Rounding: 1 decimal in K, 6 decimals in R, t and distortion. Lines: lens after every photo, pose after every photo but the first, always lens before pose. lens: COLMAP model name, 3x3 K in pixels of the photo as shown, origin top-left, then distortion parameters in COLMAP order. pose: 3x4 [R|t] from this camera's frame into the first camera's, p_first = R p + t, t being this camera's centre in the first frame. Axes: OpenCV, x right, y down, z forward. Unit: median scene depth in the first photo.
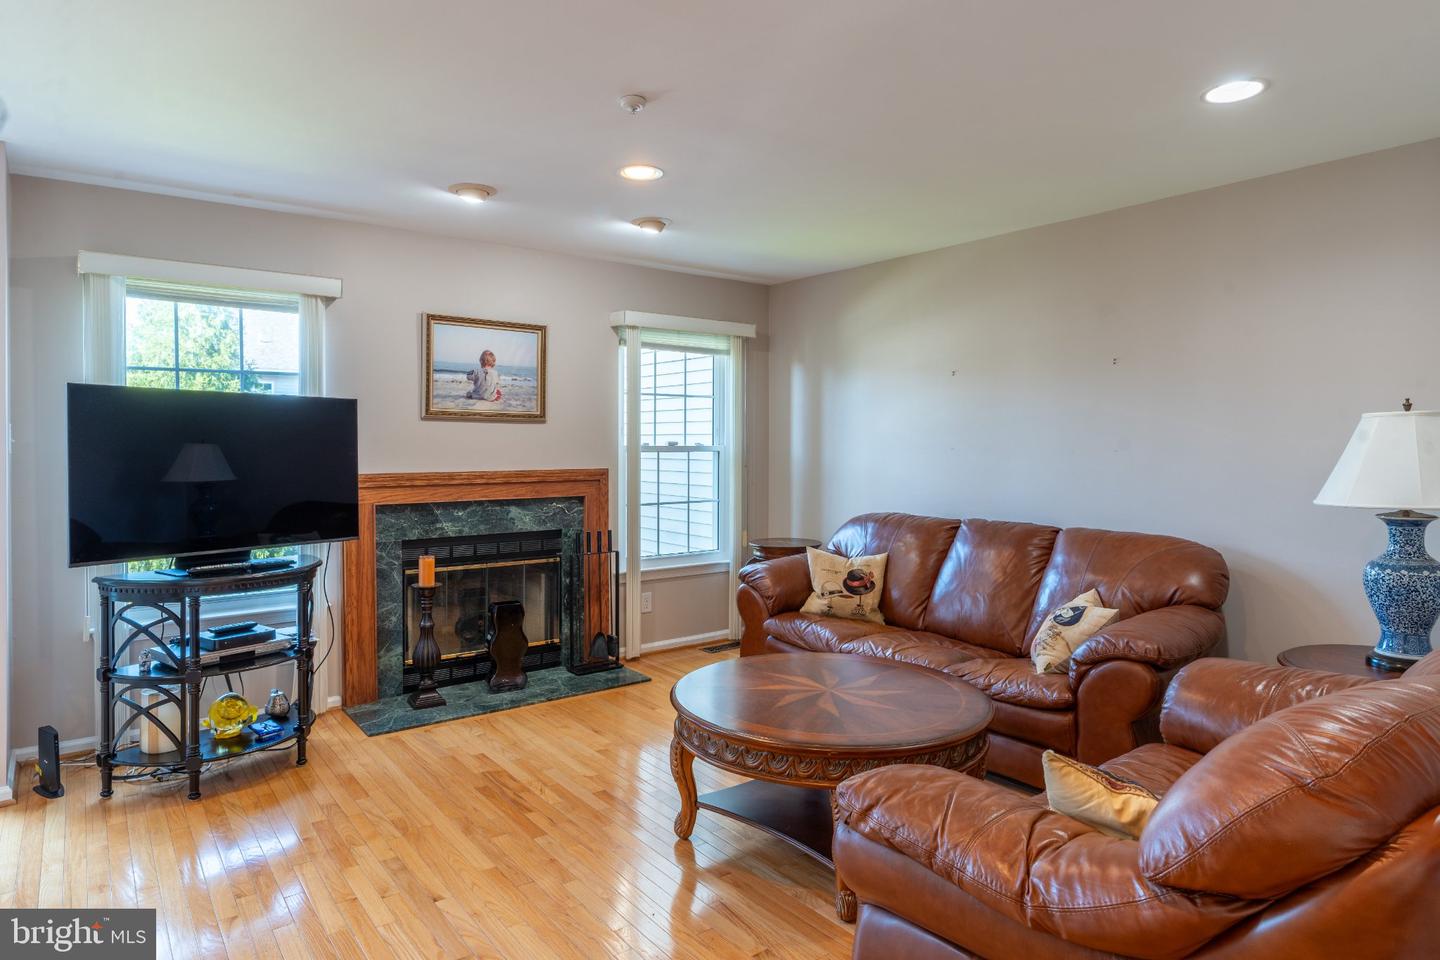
lens RADIAL K [[862.8, 0, 717.4], [0, 862.8, 463.6], [0, 0, 1]] dist [-0.001886, -0.000327]
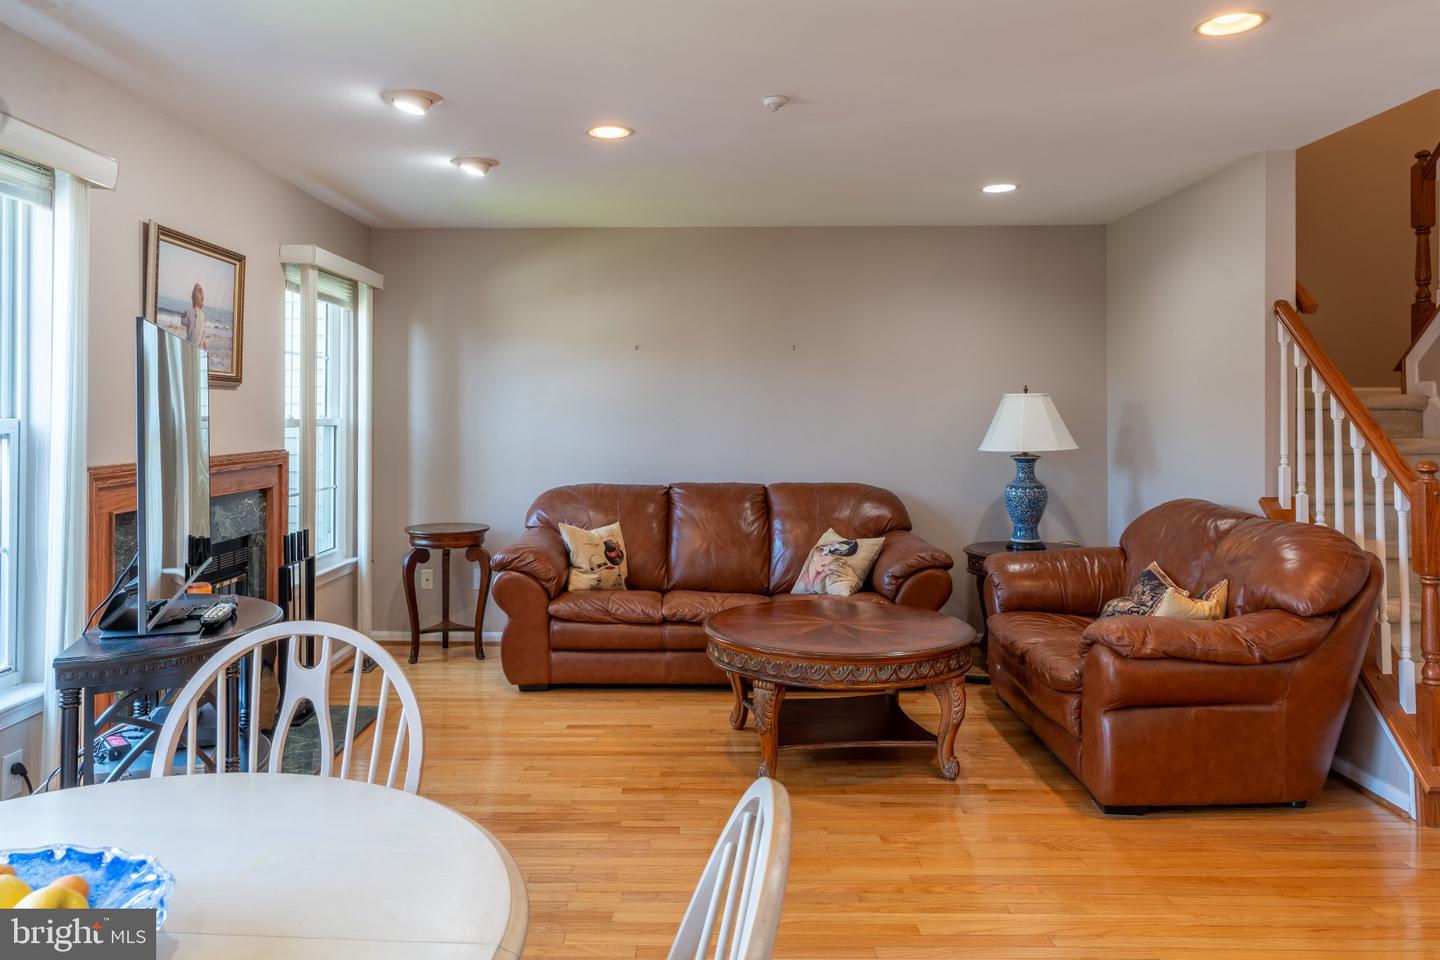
lens RADIAL K [[1014.1, 0, 723.4], [0, 1014.1, 397.8], [0, 0, 1]] dist [0.000998, 0.000073]
pose [[0.616514, 0.007598, 0.787307, -0.757618], [0.024075, 0.999304, -0.028496, -0.006080], [-0.786976, 0.036522, 0.615902, 0.185980]]
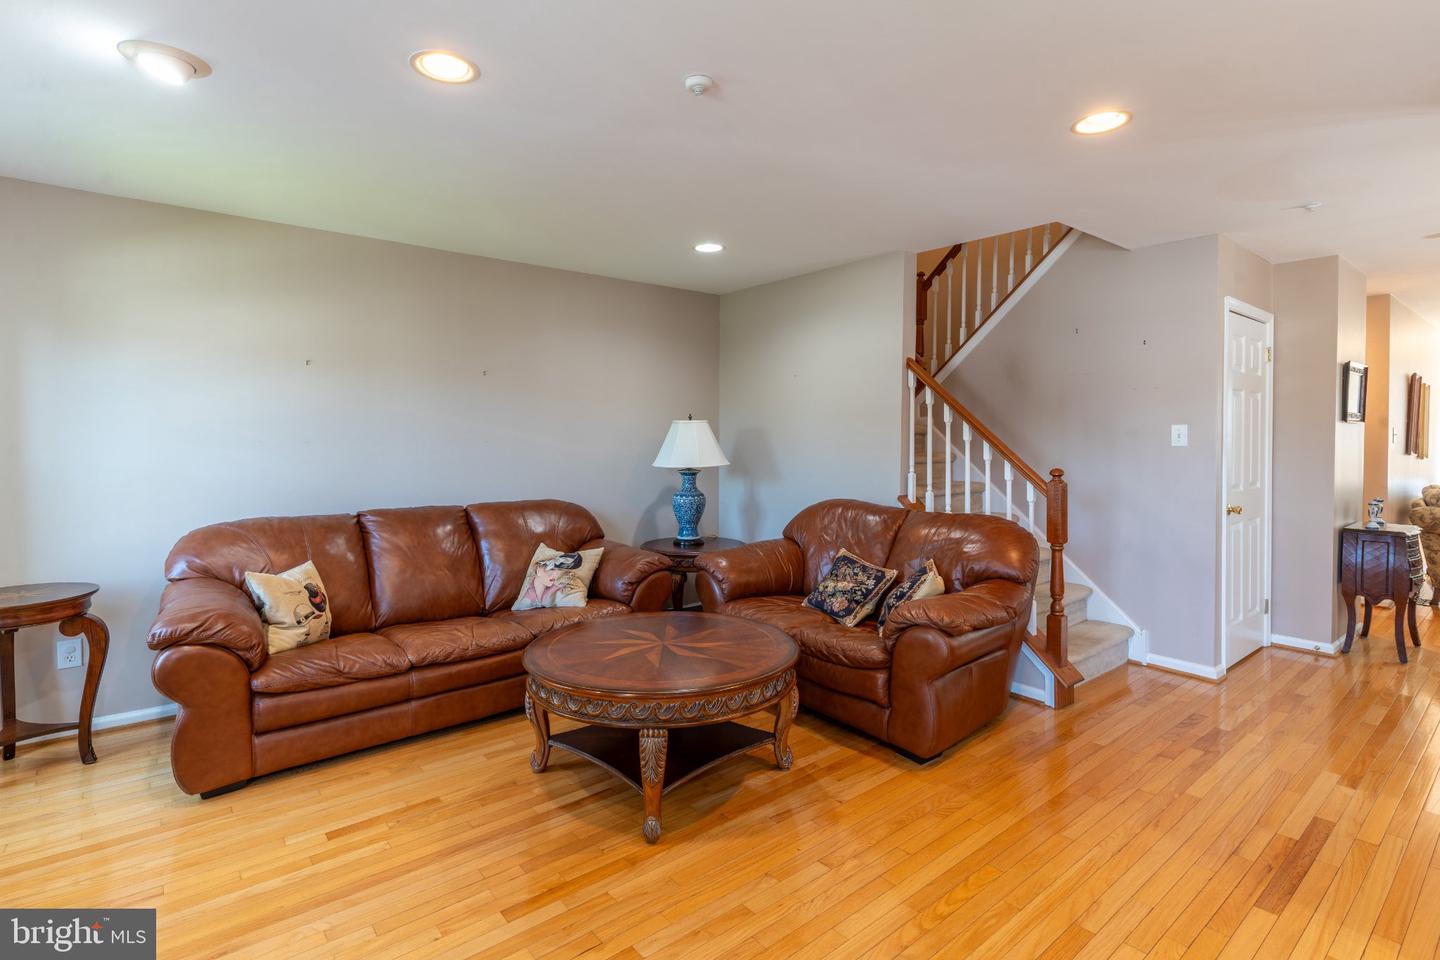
lens RADIAL K [[675.5, 0, 736.2], [0, 675.5, 447.9], [0, 0, 1]] dist [-0.001446, 0.007618]
pose [[-0.022692, -0.020805, 0.999526, -0.572992], [0.026193, 0.999428, 0.021398, -0.017201], [-0.999399, 0.026666, -0.022134, 0.654412]]
